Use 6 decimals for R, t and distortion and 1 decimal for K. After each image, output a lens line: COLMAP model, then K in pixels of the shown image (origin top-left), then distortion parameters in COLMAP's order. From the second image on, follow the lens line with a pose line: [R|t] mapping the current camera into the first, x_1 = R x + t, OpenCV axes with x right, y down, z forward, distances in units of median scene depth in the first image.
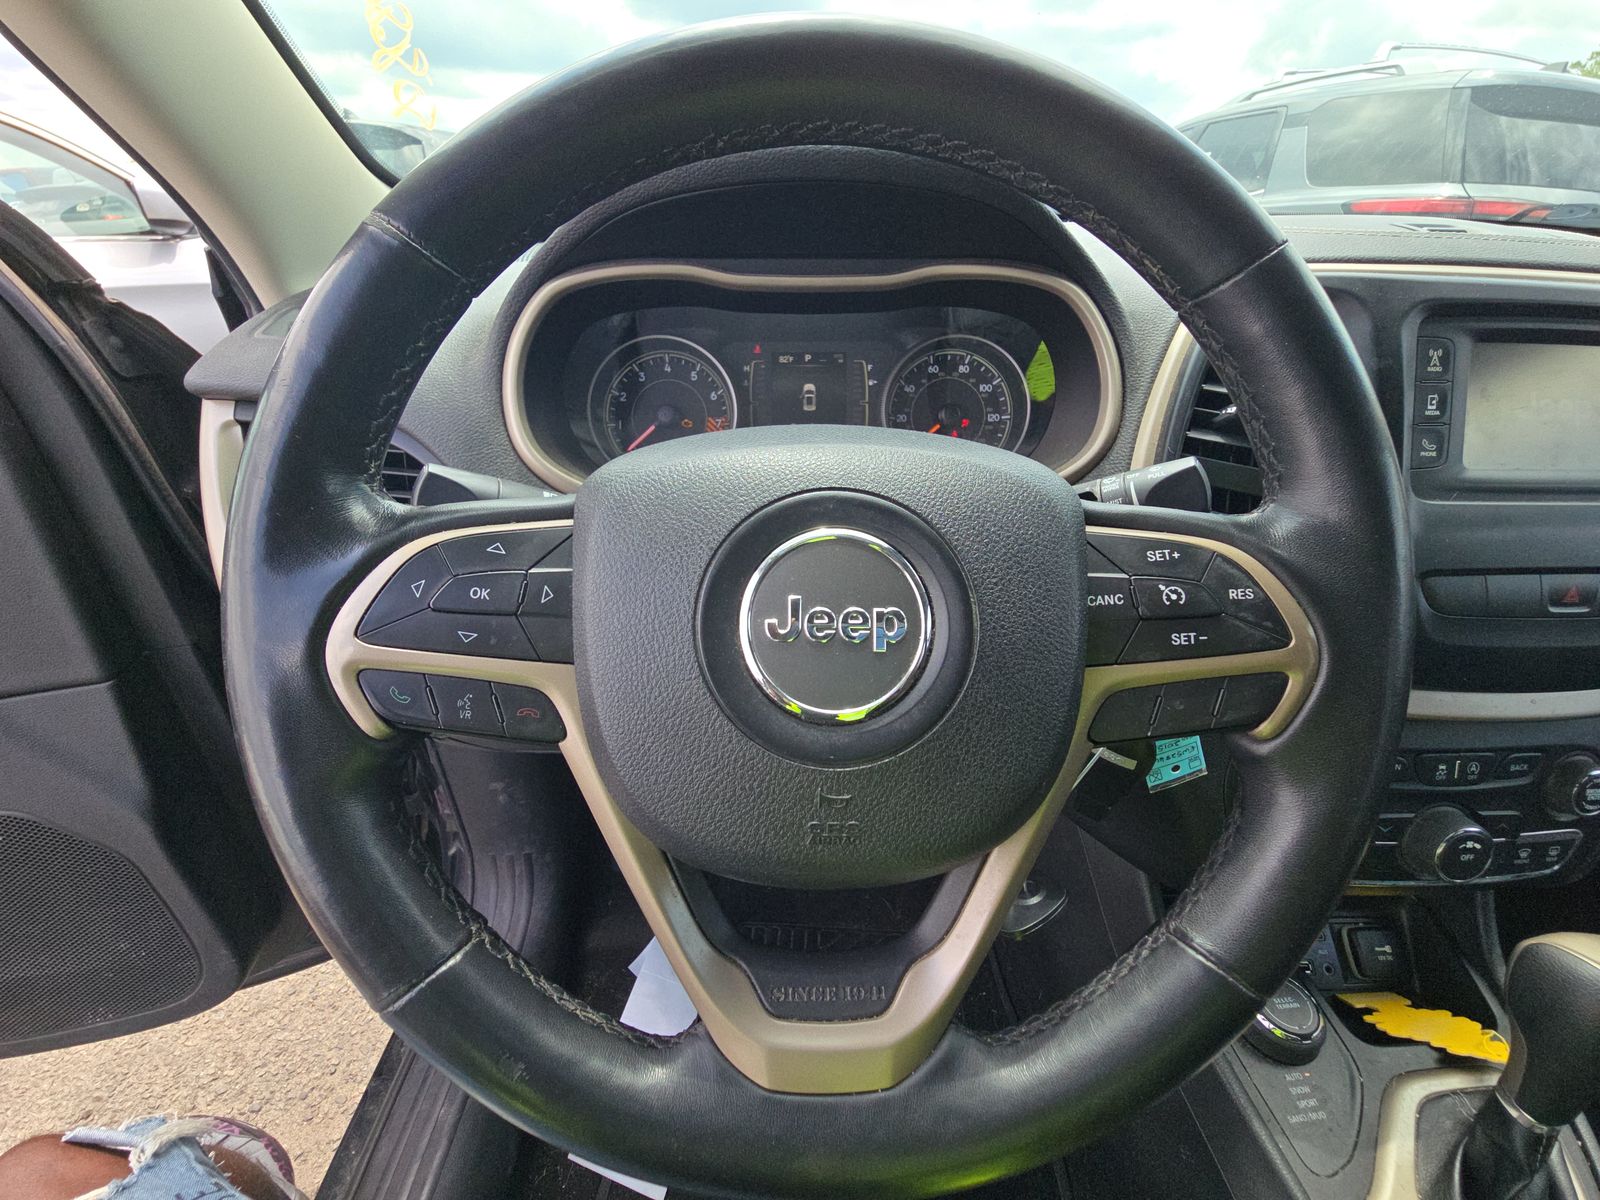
lens RADIAL K [[680.6, 0, 833.8], [0, 680.6, 595.2], [0, 0, 1]] dist [0.030933, -0.024377]
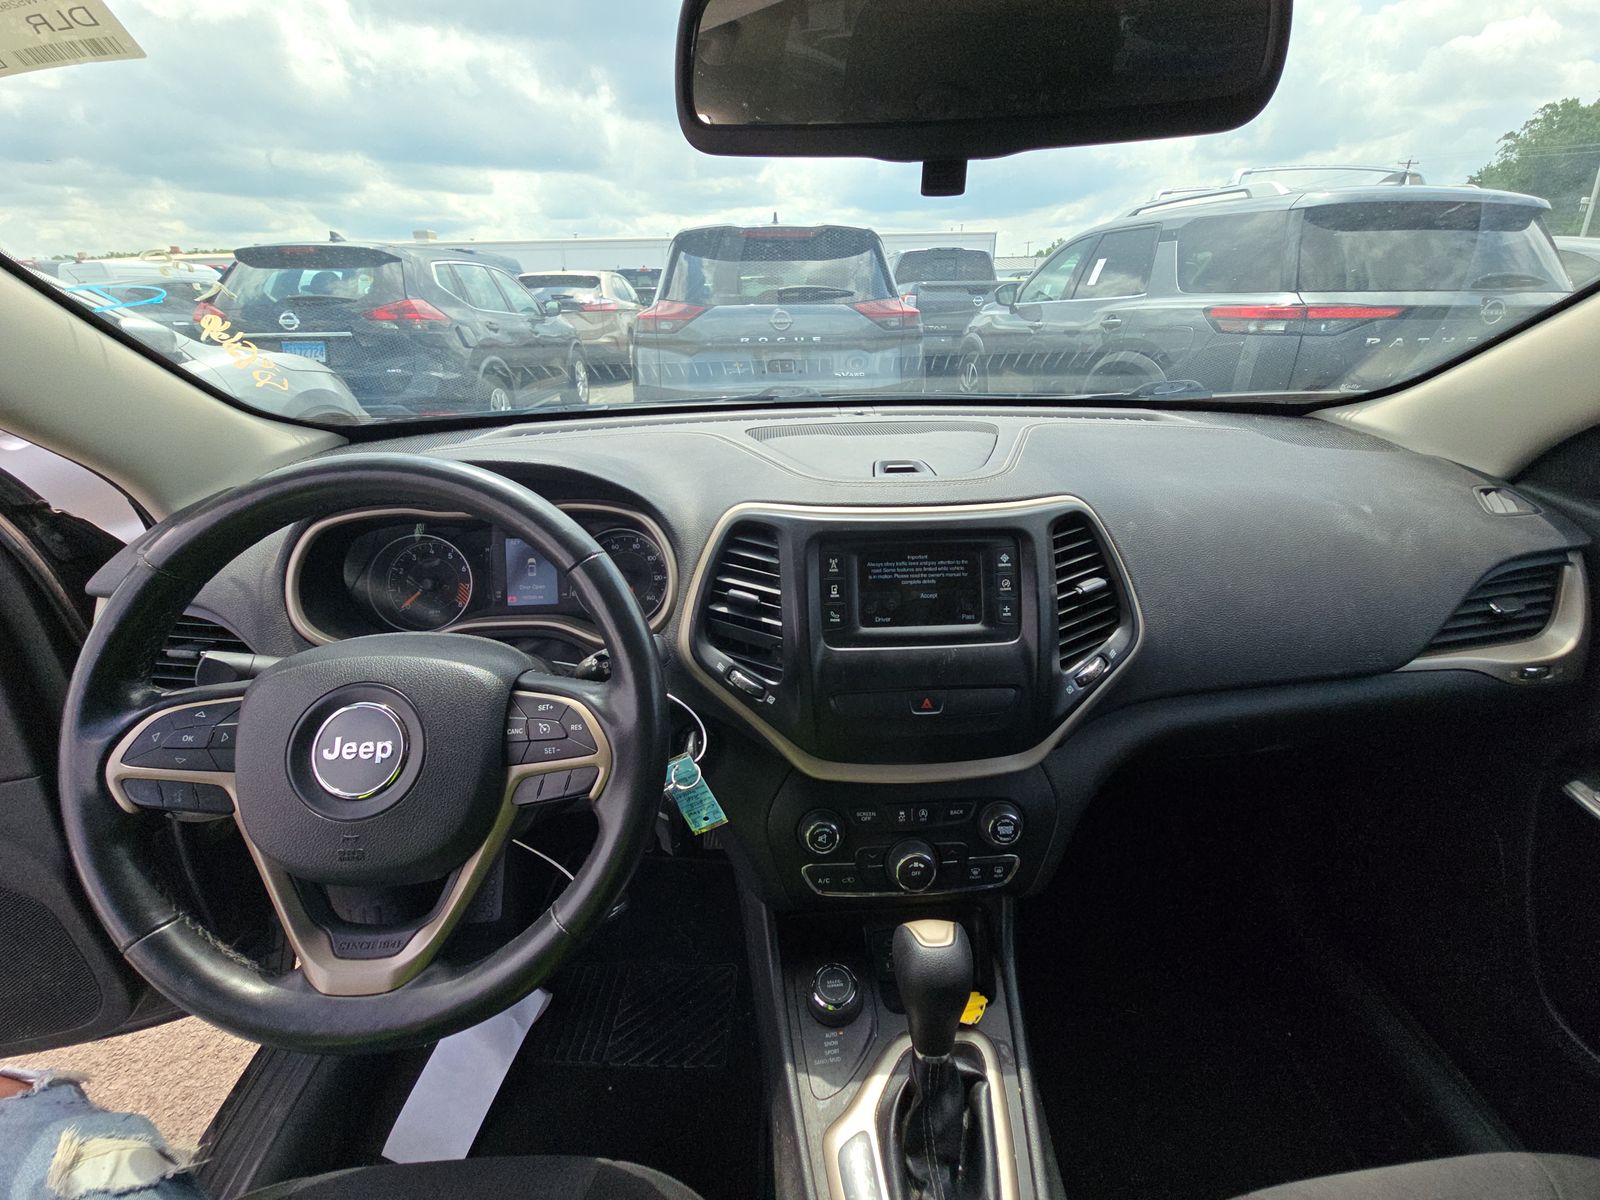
lens RADIAL K [[680.6, 0, 833.8], [0, 680.6, 595.2], [0, 0, 1]] dist [0.030933, -0.024377]
pose [[0.999566, -0.026557, 0.012716, 0.615889], [0.027615, 0.995391, -0.091833, -0.083044], [-0.010218, 0.092145, 0.995693, -0.476479]]
